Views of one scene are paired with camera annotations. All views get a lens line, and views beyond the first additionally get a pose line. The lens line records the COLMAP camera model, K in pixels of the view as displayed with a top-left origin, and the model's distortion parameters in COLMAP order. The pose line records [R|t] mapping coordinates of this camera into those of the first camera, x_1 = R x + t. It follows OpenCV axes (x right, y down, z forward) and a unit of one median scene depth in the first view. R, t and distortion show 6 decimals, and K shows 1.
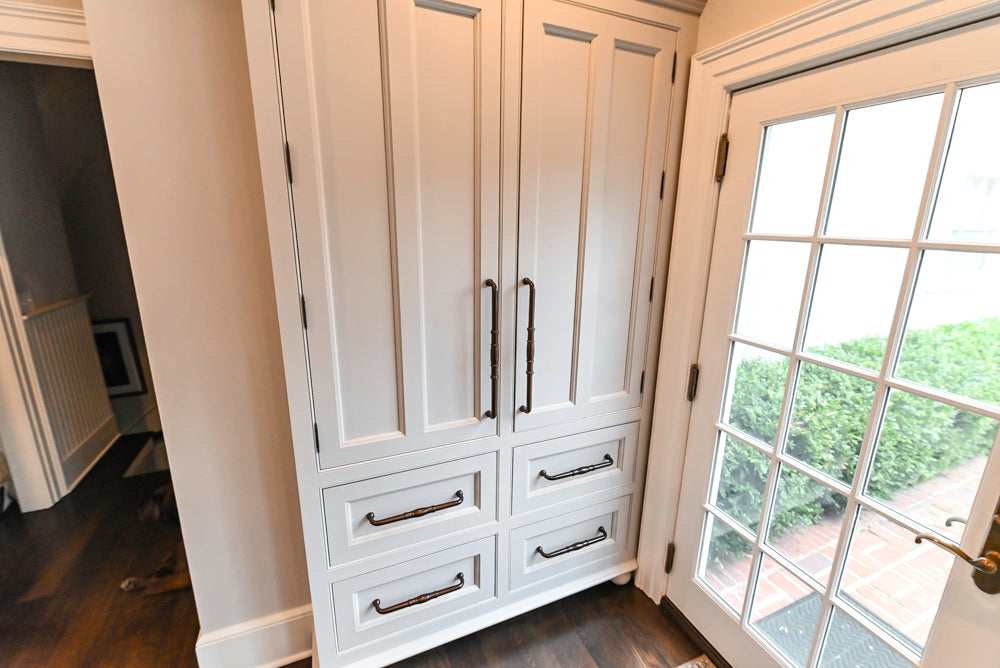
lens RADIAL K [[415.4, 0, 499.0], [0, 415.4, 322.1], [0, 0, 1]] dist [0.000578, -0.009074]
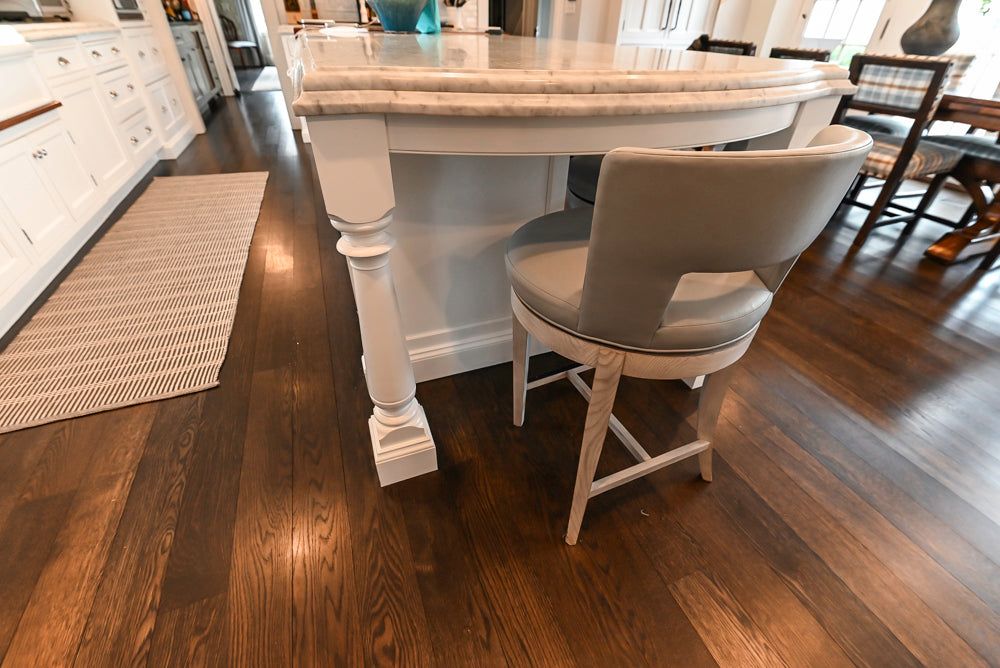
lens RADIAL K [[426.3, 0, 504.8], [0, 426.3, 322.6], [0, 0, 1]] dist [0.000631, -0.004458]
pose [[0.999683, 0.018183, -0.017397, -1.207602], [-0.010520, 0.929976, 0.367471, 1.189149], [0.022861, -0.367171, 0.929872, -3.105914]]
